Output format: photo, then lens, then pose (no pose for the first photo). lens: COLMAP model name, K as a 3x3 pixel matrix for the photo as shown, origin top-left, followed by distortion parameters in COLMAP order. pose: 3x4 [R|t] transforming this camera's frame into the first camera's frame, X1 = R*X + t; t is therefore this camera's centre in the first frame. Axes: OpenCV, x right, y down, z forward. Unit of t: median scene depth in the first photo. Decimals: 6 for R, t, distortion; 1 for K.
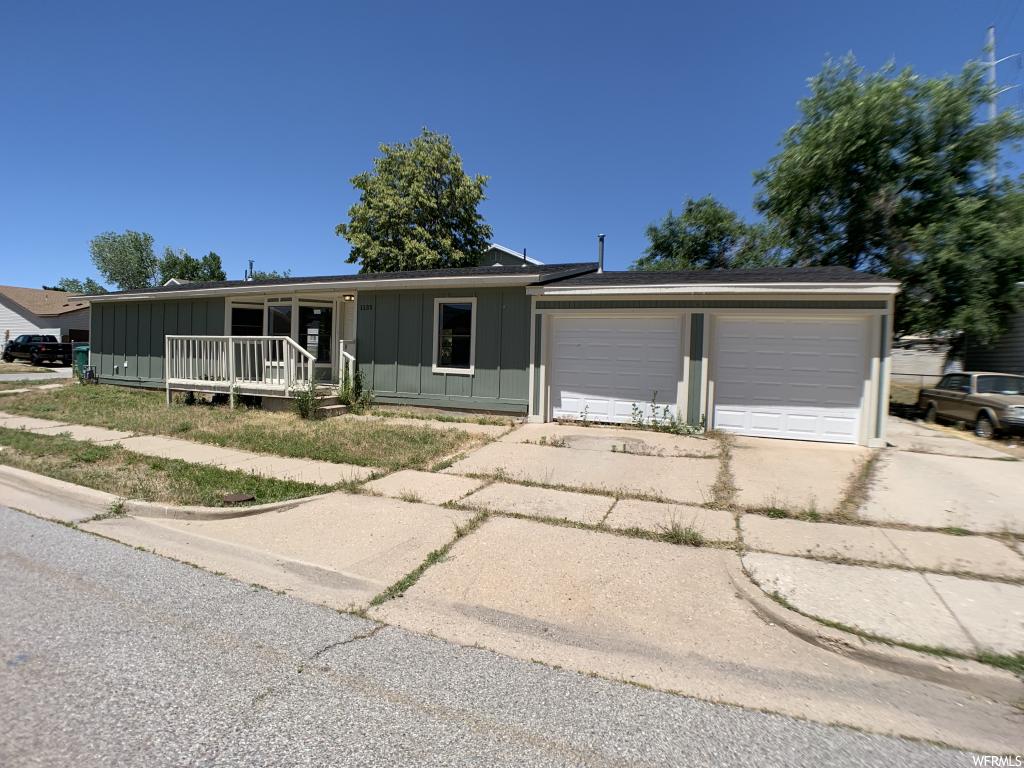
lens RADIAL K [[544.6, 0, 514.2], [0, 544.6, 379.1], [0, 0, 1]] dist [-0.099391, 0.026836]
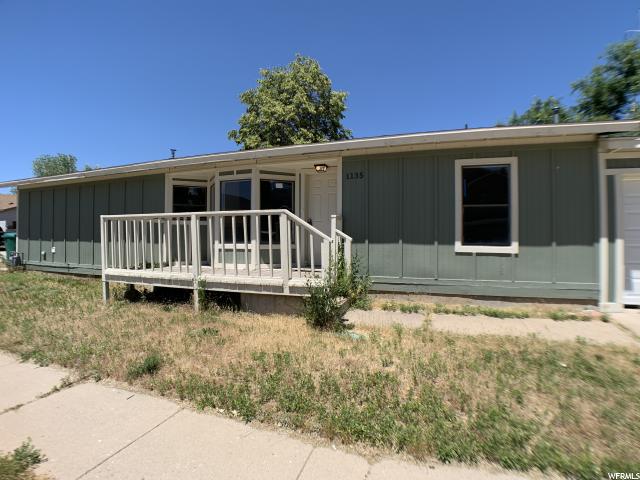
lens RADIAL K [[337.0, 0, 321.5], [0, 337.0, 236.9], [0, 0, 1]] dist [-0.074348, 0.002217]
pose [[0.998560, -0.030482, 0.044154, -0.349885], [0.031745, 0.999098, -0.028189, -0.025562], [-0.043255, 0.029550, 0.998627, 0.486317]]
